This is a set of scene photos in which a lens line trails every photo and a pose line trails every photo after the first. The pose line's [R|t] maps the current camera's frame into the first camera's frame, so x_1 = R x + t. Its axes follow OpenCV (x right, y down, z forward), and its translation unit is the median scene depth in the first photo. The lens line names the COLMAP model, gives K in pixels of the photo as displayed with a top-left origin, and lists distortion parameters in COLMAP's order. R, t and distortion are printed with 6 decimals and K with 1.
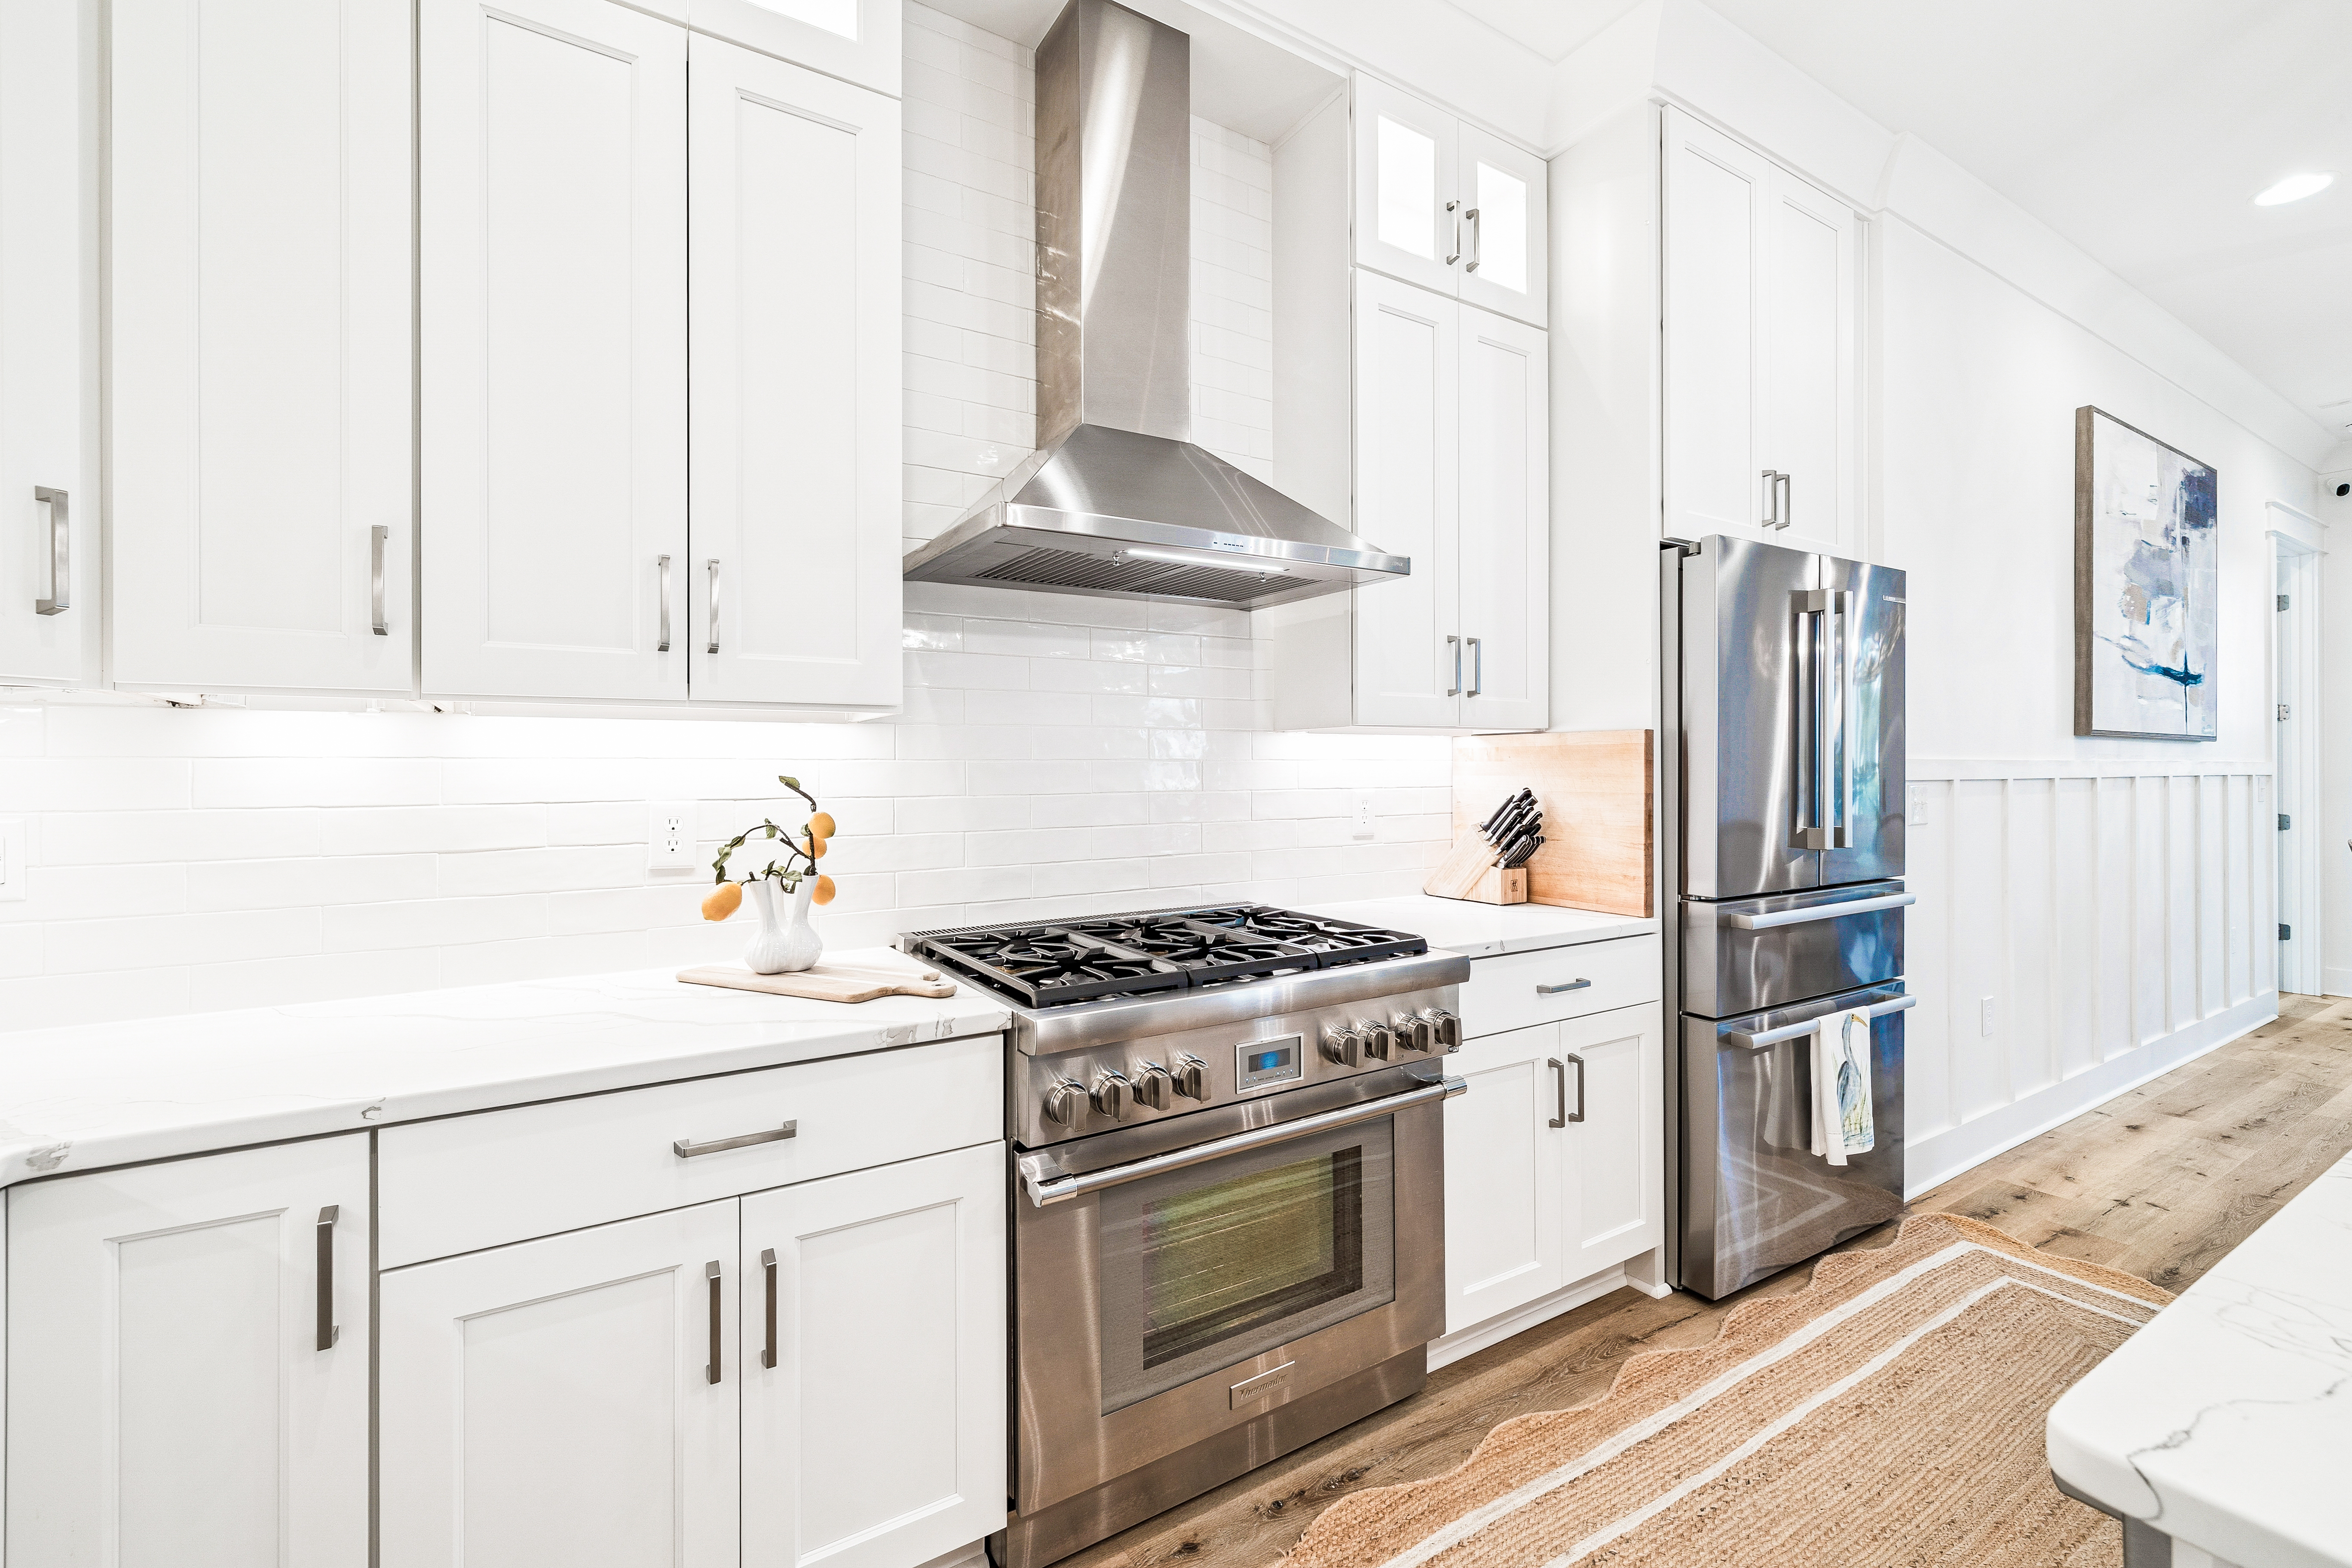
lens RADIAL K [[995.7, 0, 1163.3], [0, 995.7, 768.8], [0, 0, 1]] dist [0.003941, -0.001339]
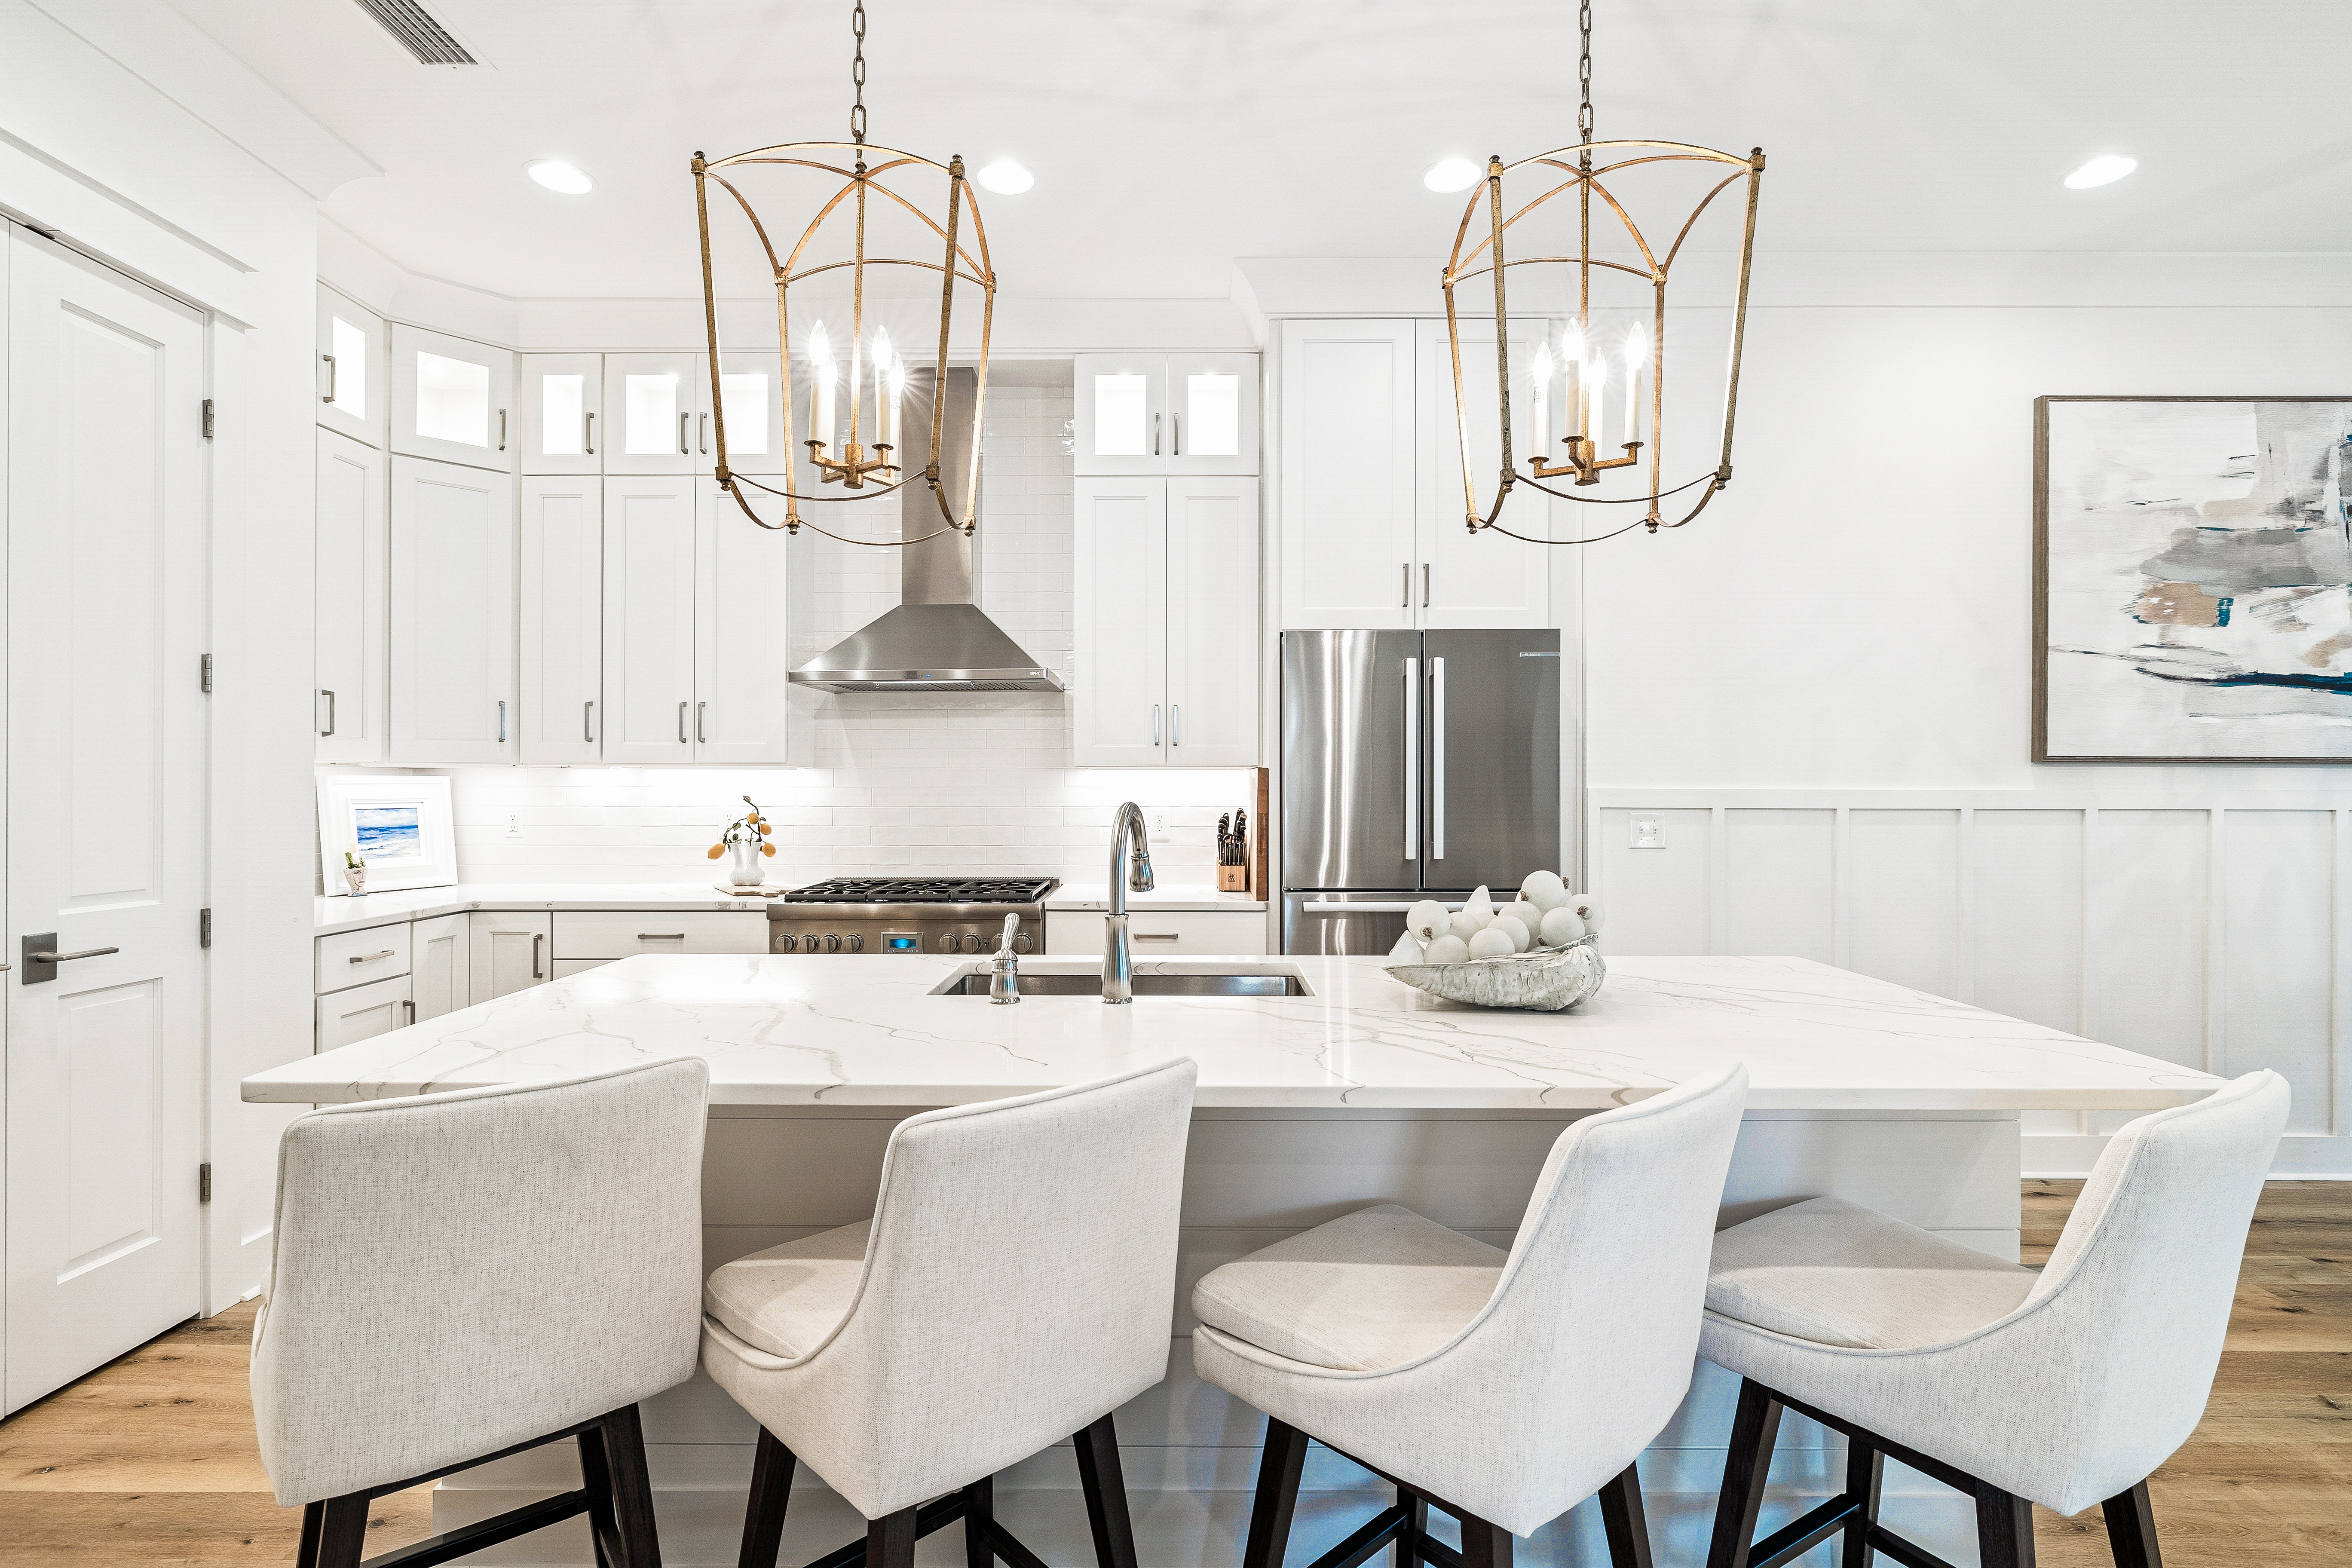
lens RADIAL K [[1094.6, 0, 1151.2], [0, 1094.6, 786.2], [0, 0, 1]] dist [-0.005229, -0.001385]
pose [[0.843975, 0.005155, -0.536358, 1.130429], [-0.004995, 0.999986, 0.001751, -0.014829], [0.536359, 0.001201, 0.843989, -0.368804]]
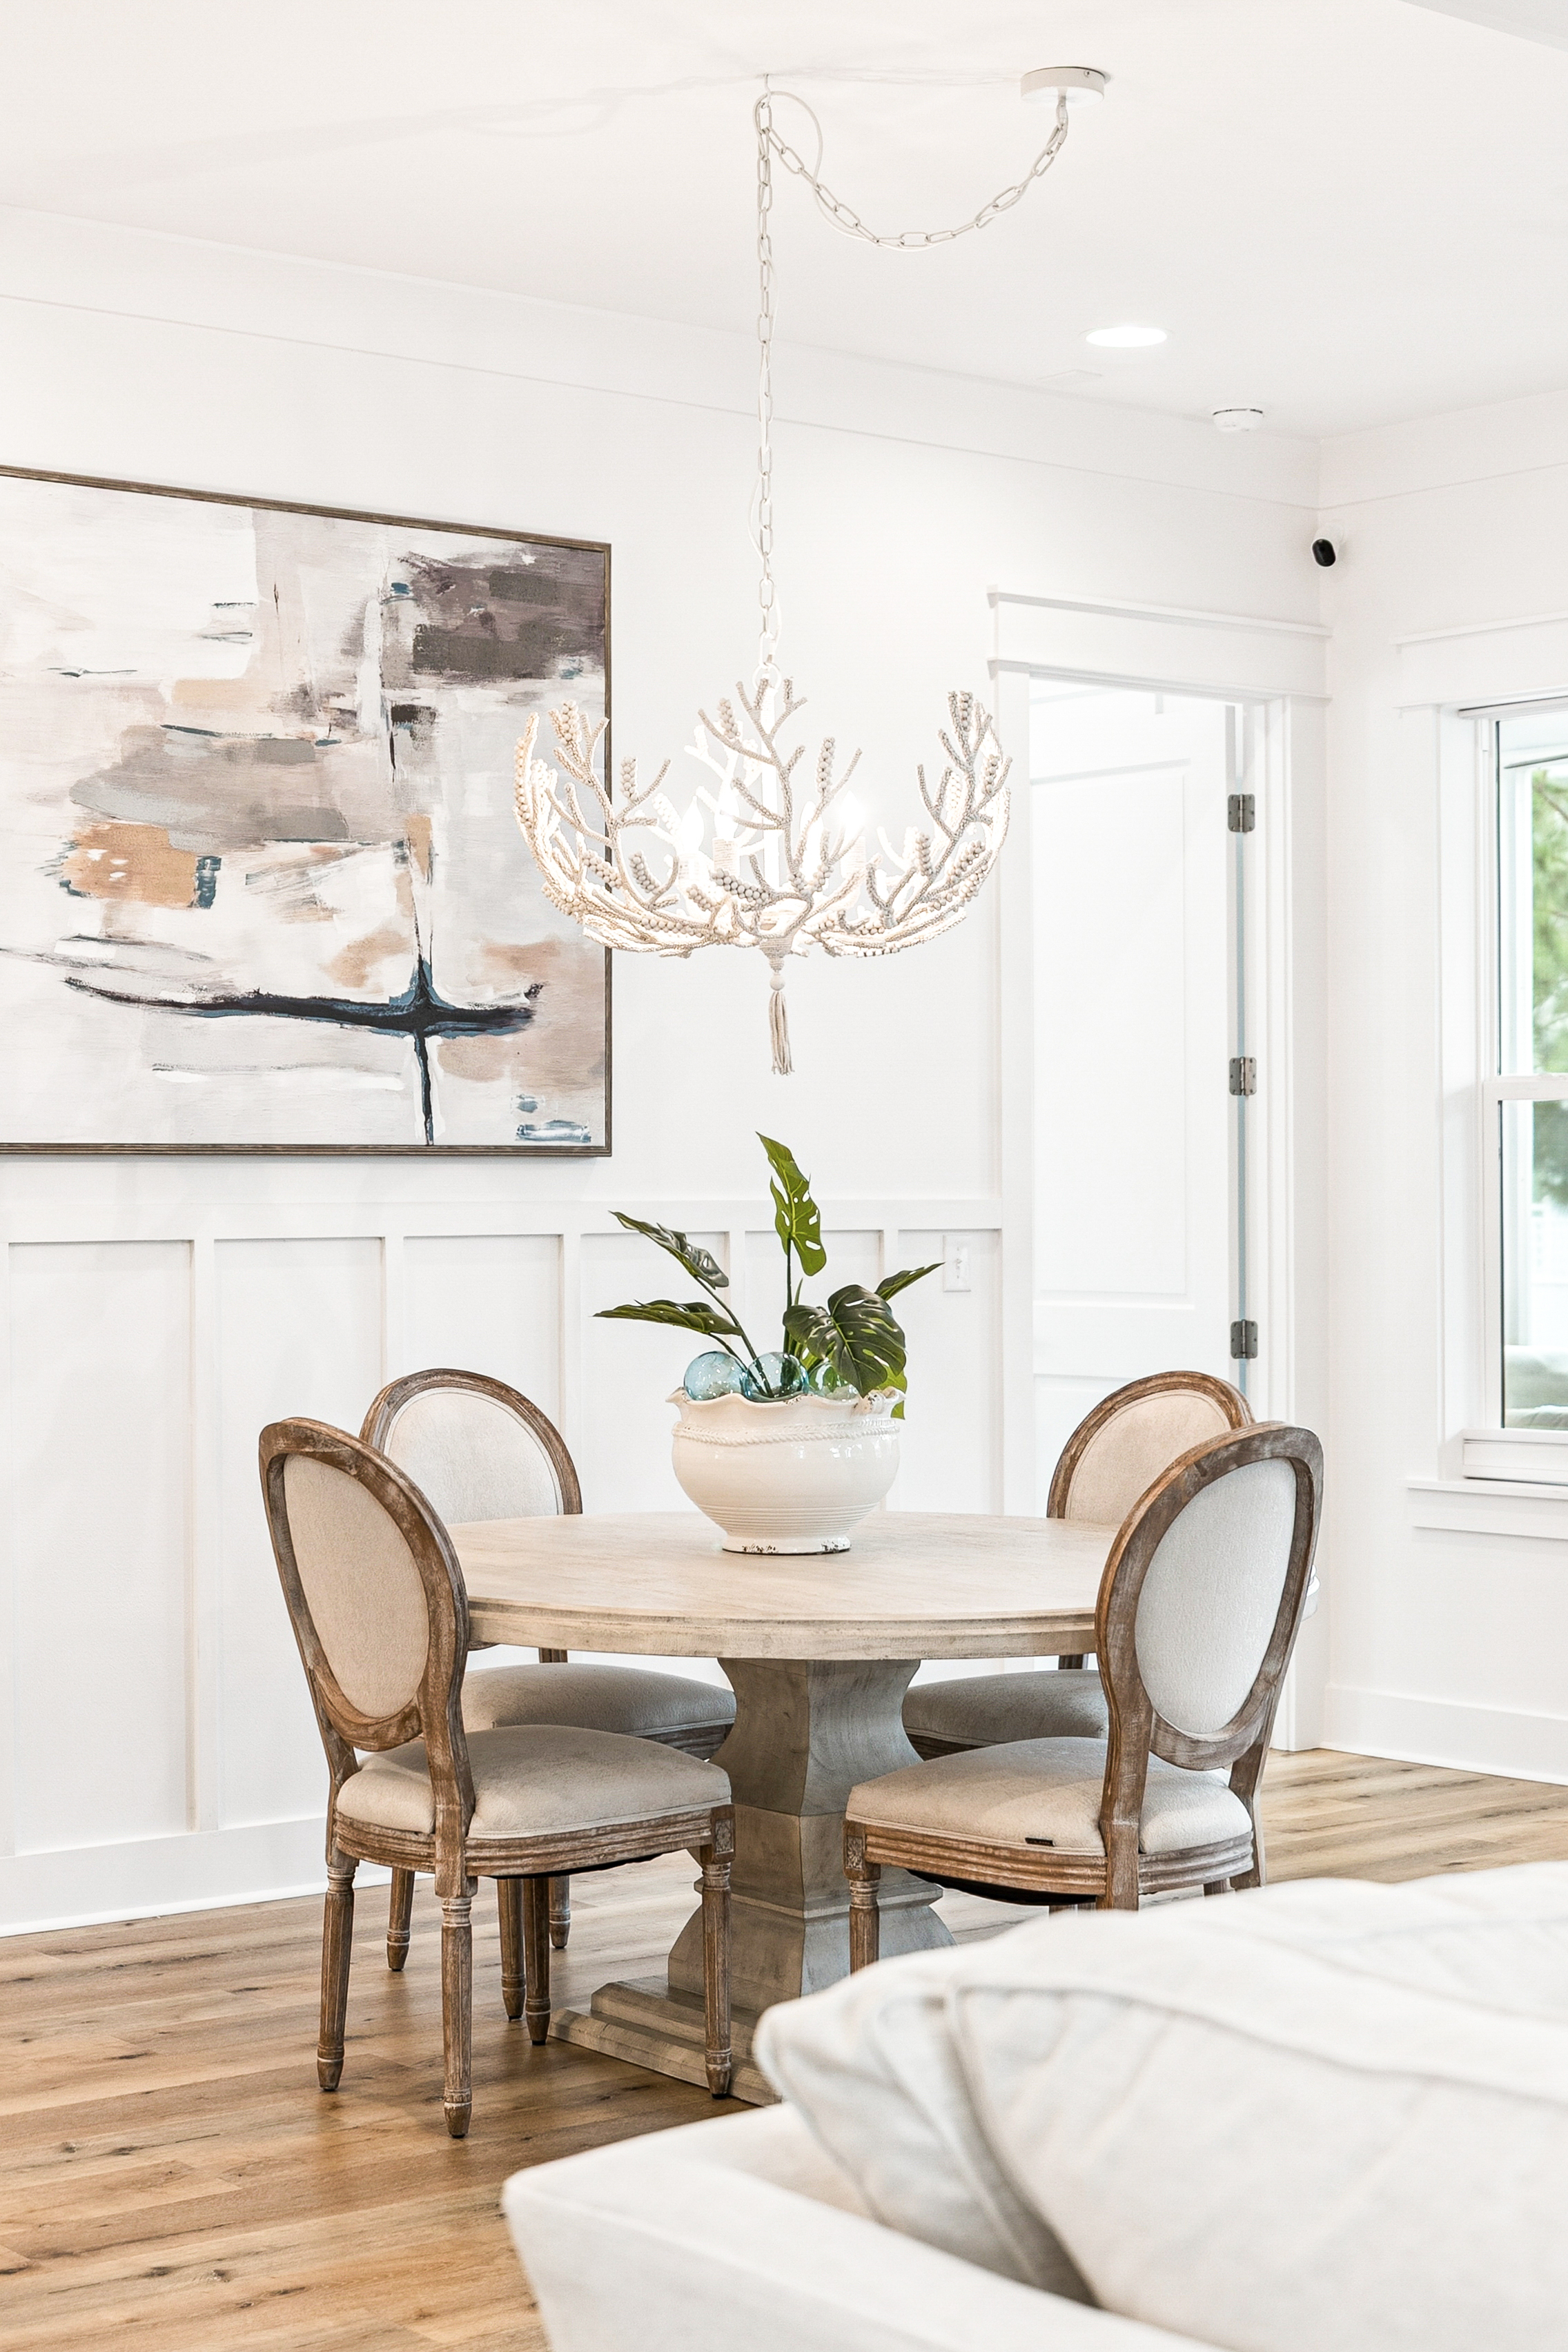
lens RADIAL K [[3770.6, 0, 789.7], [0, 3770.6, 1189.5], [0, 0, 1]] dist [-0.032426, 0.000000]
pose [[0.990575, -0.002082, 0.136953, 1.591740], [0.001865, 0.999997, 0.001710, -0.028460], [-0.136956, -0.001438, 0.990576, -1.165892]]
